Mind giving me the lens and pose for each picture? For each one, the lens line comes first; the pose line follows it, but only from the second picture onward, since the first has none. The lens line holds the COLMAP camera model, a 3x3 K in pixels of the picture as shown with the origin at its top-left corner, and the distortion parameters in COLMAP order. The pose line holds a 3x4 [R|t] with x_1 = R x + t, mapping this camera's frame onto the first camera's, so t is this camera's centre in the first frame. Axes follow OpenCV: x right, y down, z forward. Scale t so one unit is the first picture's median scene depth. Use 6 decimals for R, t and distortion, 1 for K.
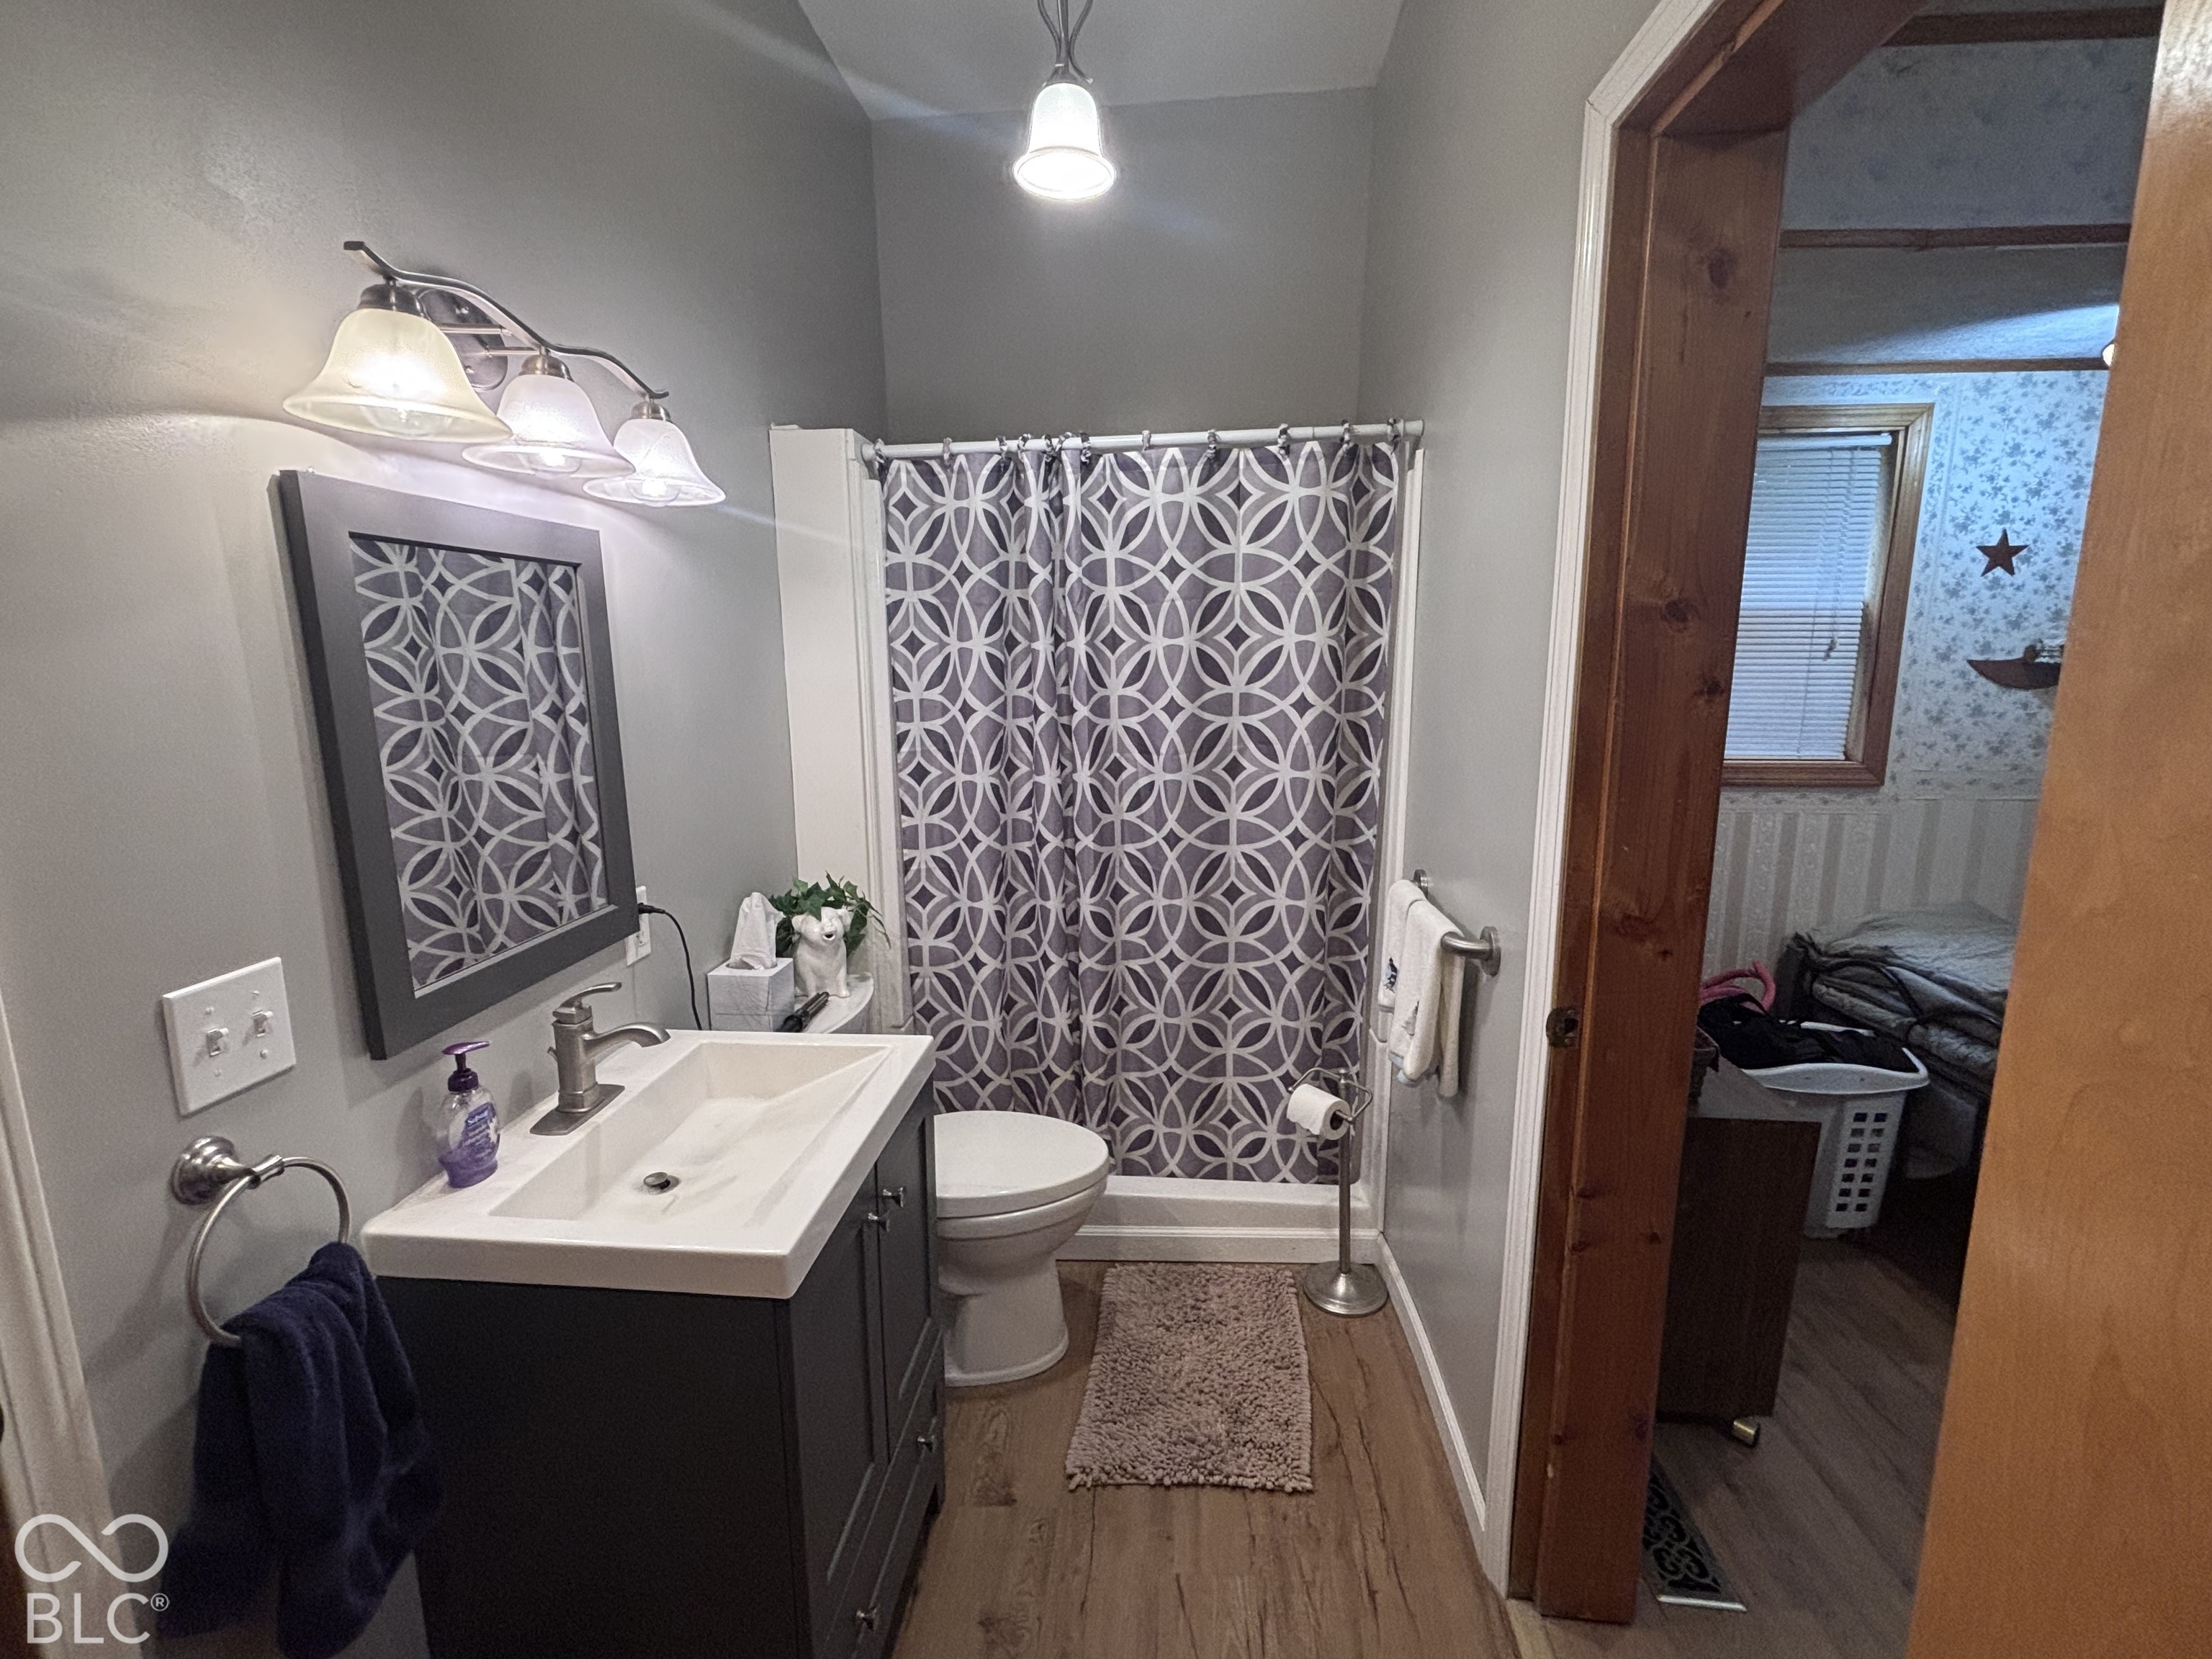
lens RADIAL K [[994.1, 0, 1101.9], [0, 994.1, 828.8], [0, 0, 1]] dist [0.004015, -0.000757]
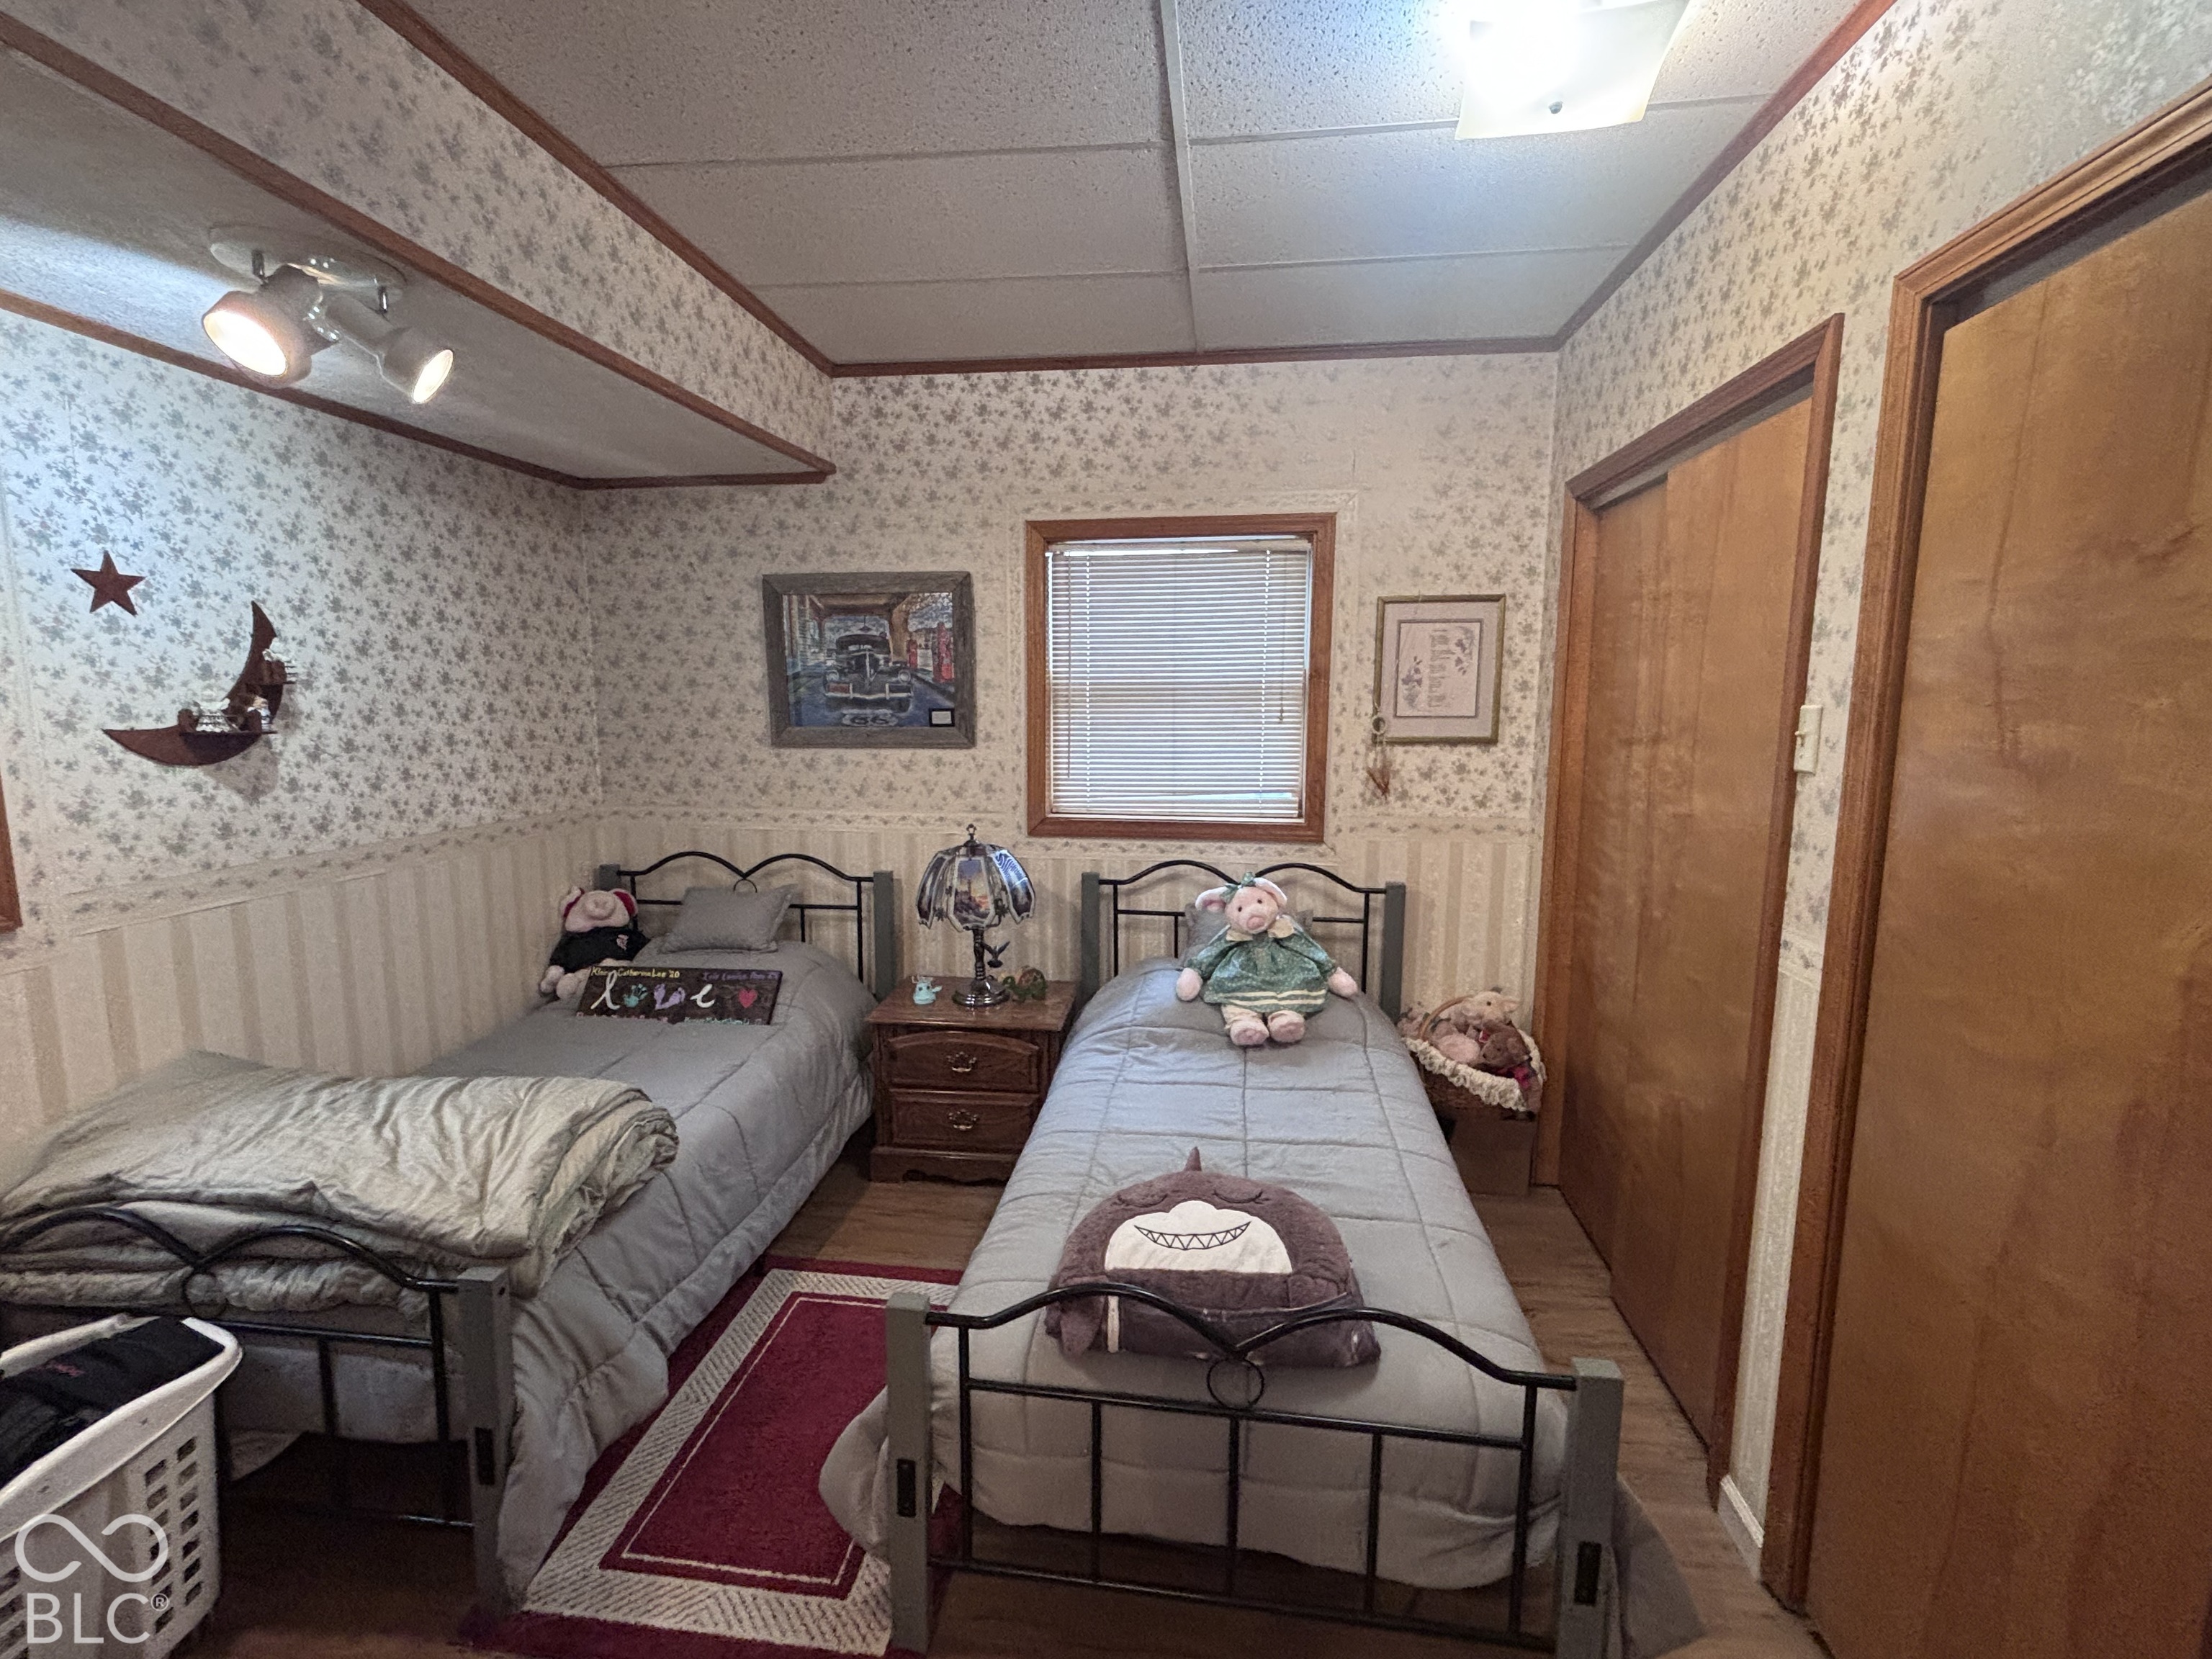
lens RADIAL K [[994.1, 0, 1097.9], [0, 994.1, 832.0], [0, 0, 1]] dist [0.004015, -0.000757]
pose [[0.046194, -0.124267, 0.991173, 0.195570], [0.171730, 0.978448, 0.114668, -0.059711], [-0.984060, 0.164917, 0.066539, 0.276862]]
